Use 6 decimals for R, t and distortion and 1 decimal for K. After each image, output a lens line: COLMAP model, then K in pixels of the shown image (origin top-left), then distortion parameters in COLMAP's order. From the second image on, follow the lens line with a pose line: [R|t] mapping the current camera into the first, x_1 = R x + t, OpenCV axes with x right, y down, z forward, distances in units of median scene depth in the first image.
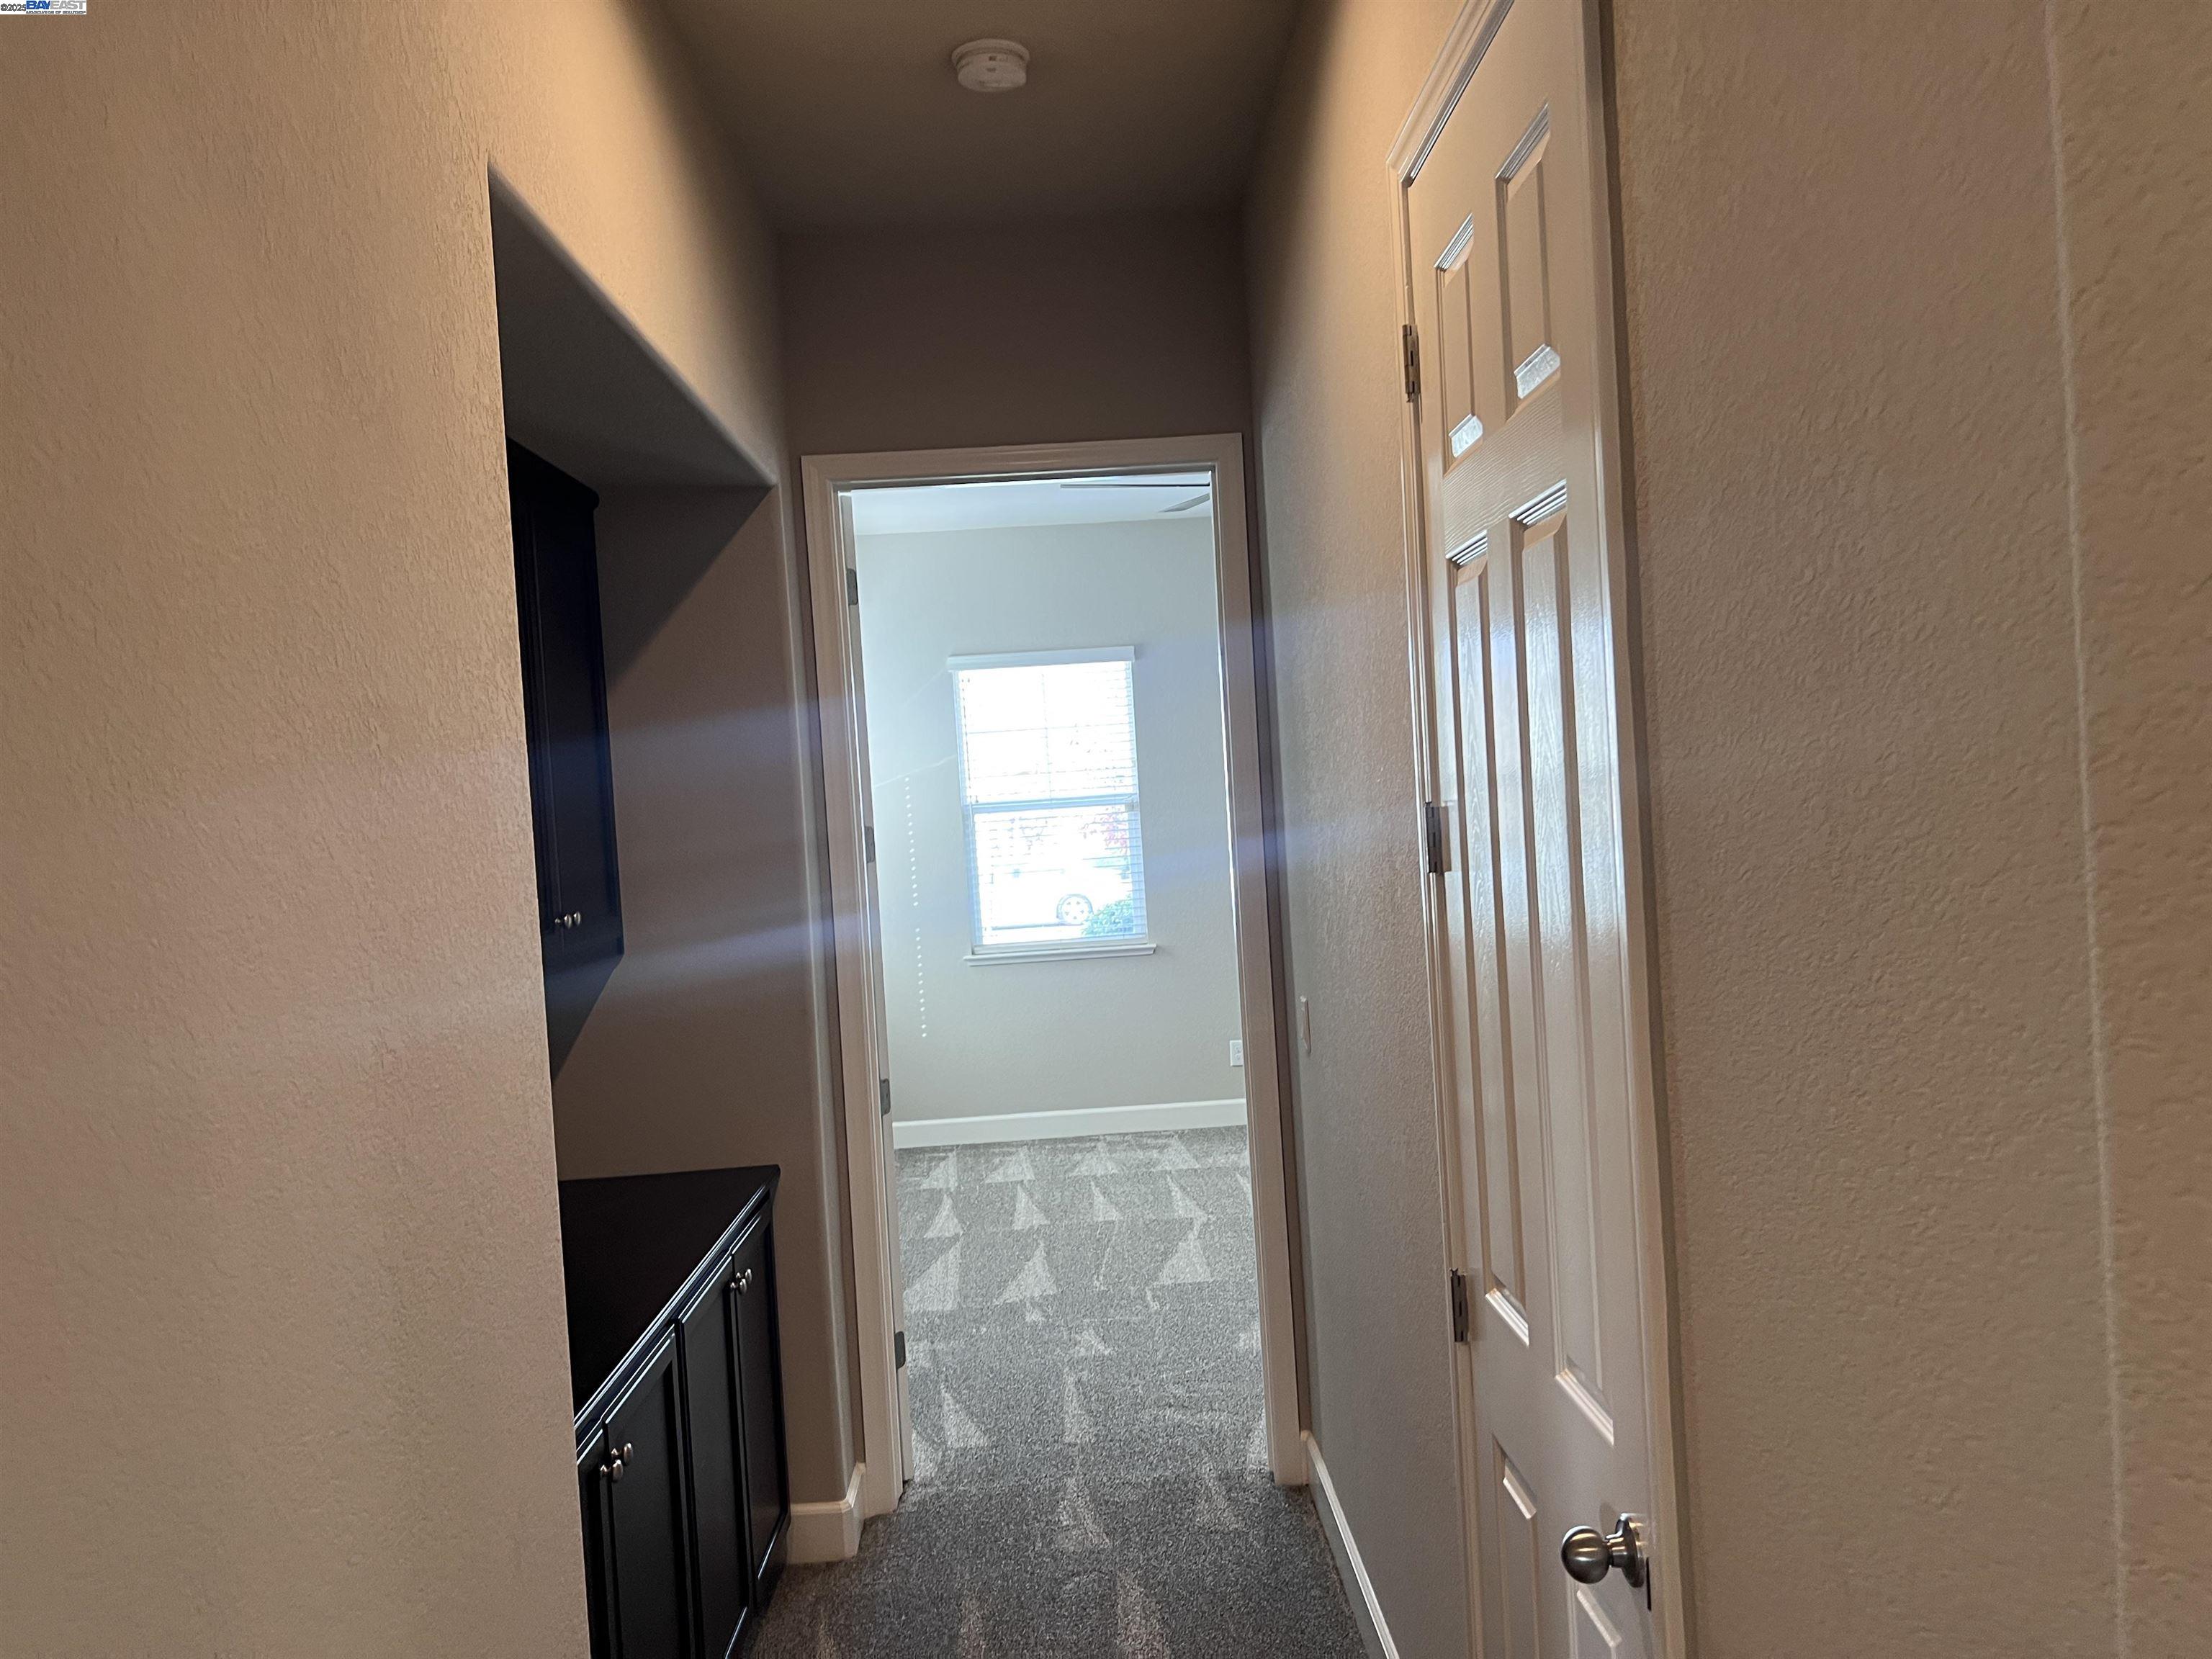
lens RADIAL K [[1662.2, 0, 1102.9], [0, 1662.2, 826.1], [0, 0, 1]] dist [0.011742, -0.017029]
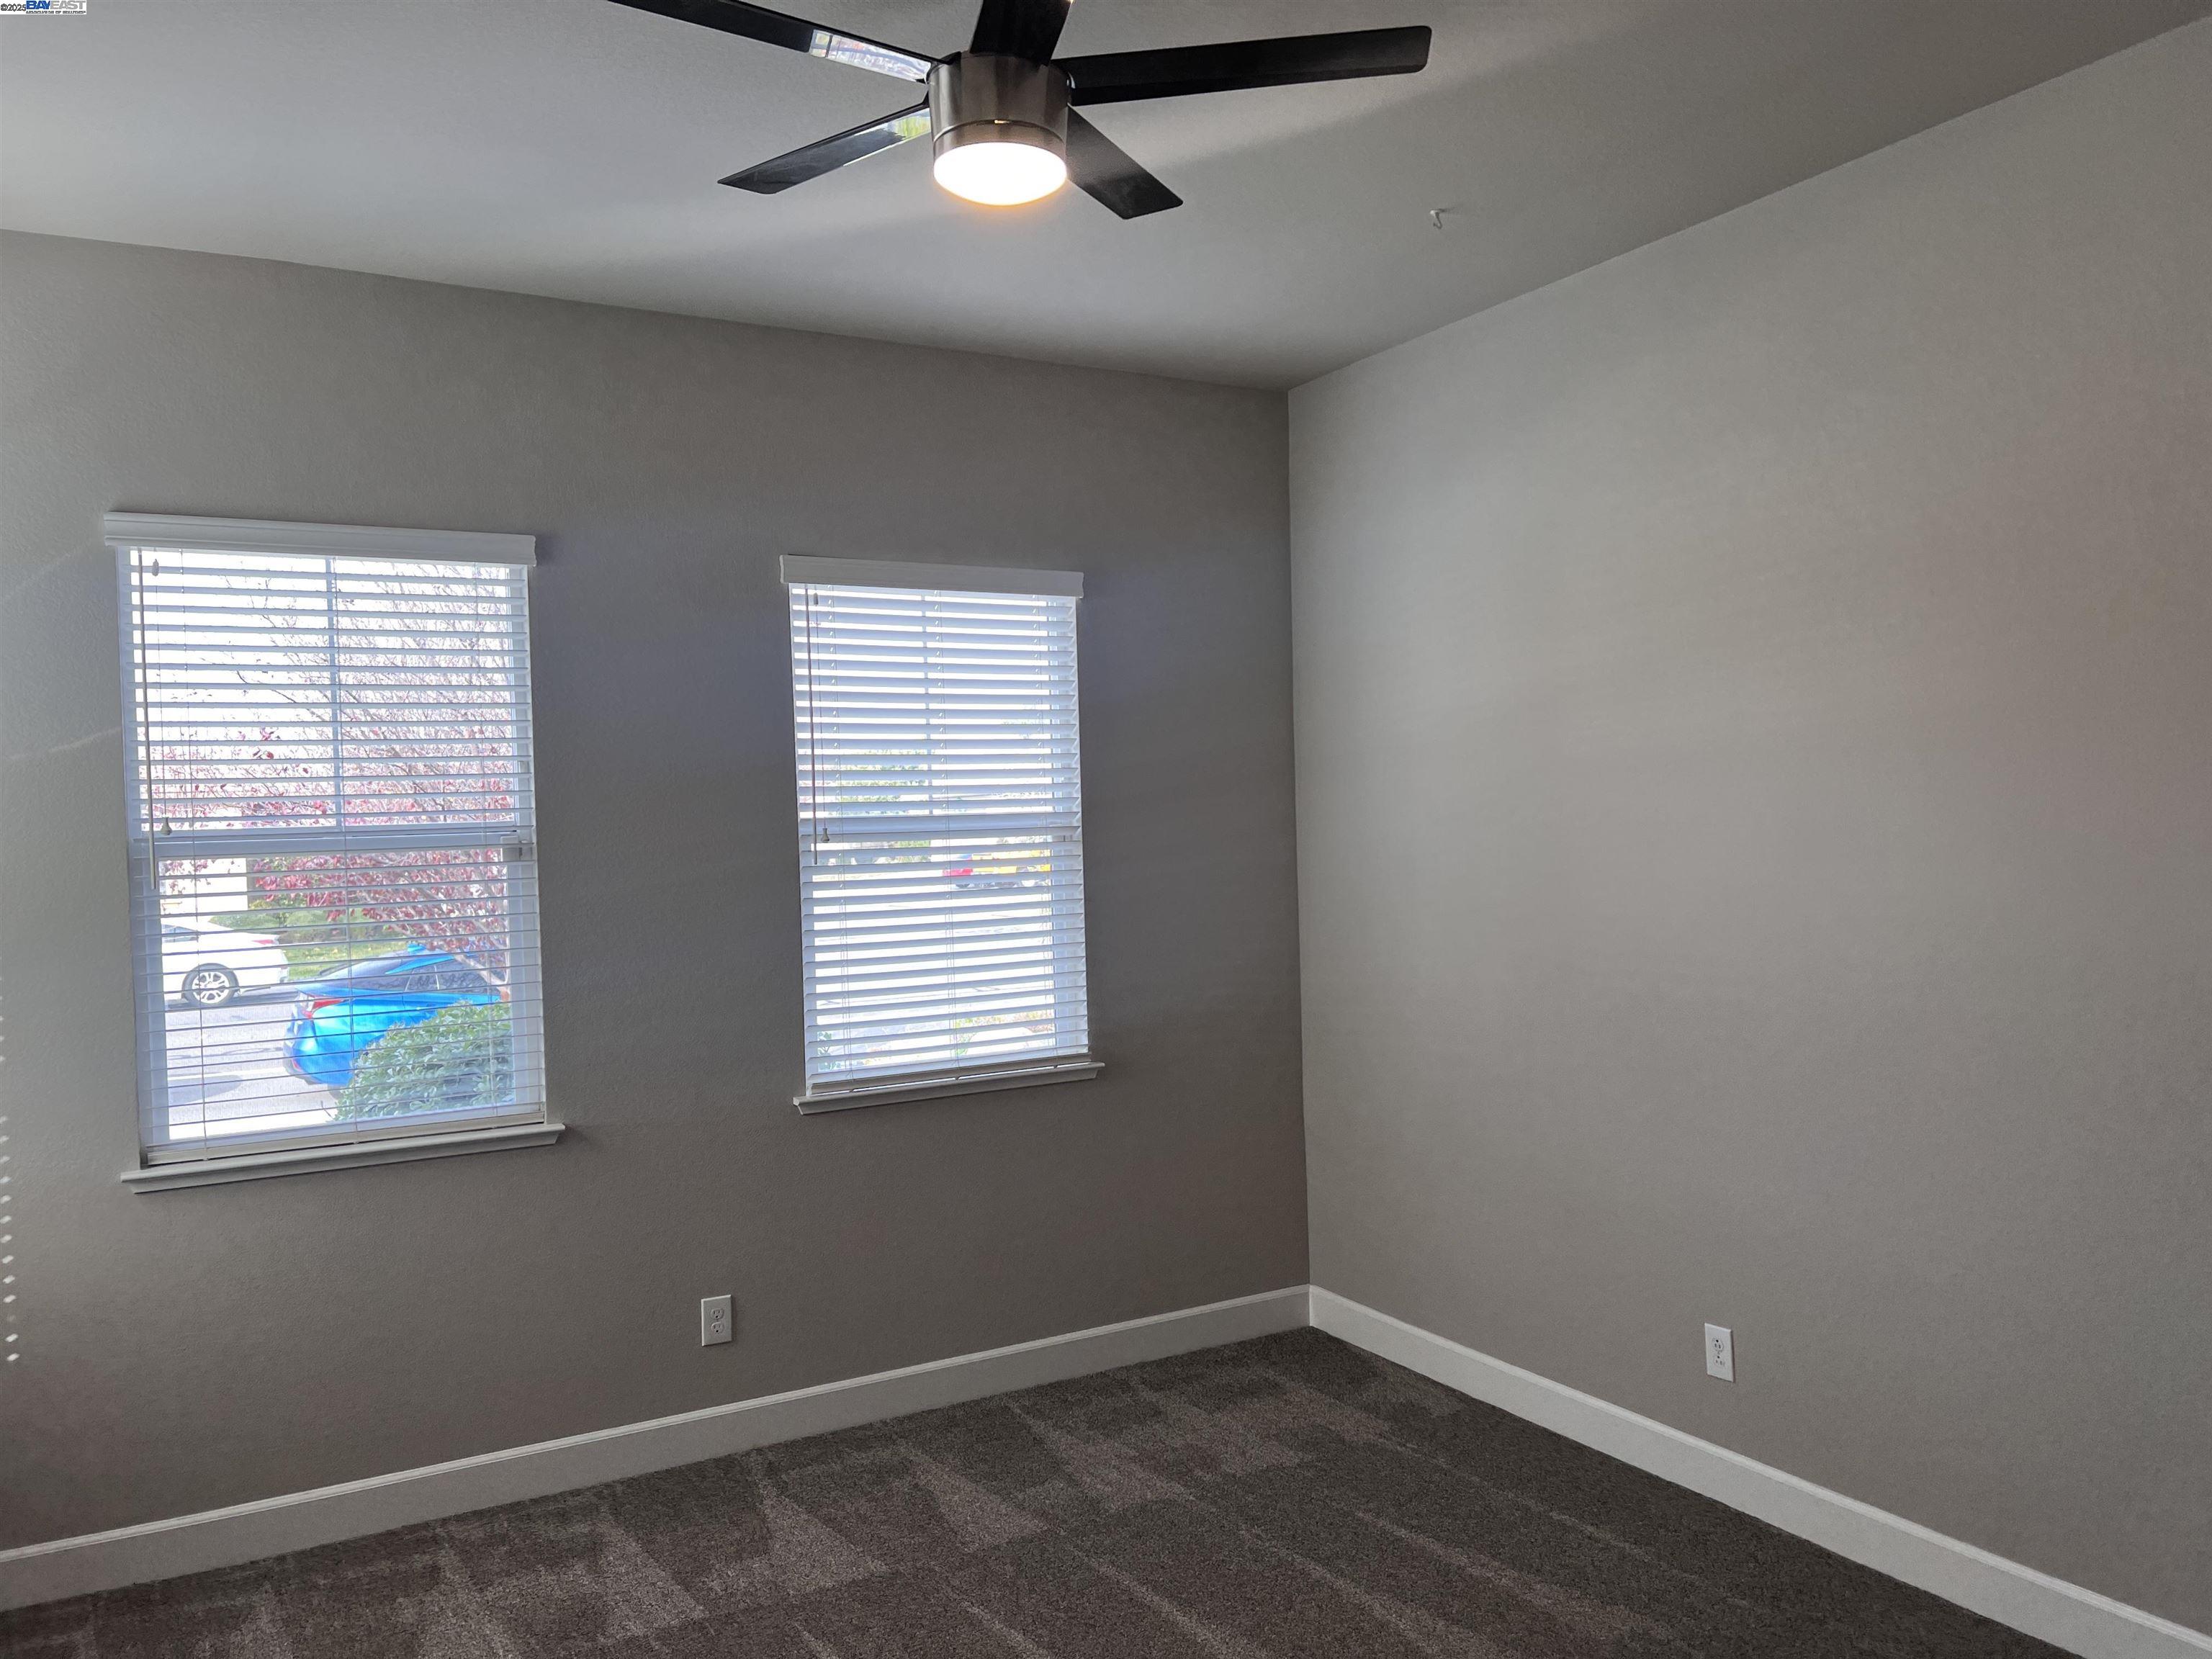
lens RADIAL K [[1662.2, 0, 1114.1], [0, 1662.2, 827.0], [0, 0, 1]] dist [0.011742, -0.017029]
pose [[0.876234, 0.029178, 0.481001, -0.067921], [-0.014911, 0.999329, -0.033456, -0.005125], [-0.481655, 0.022143, 0.876081, 0.471162]]
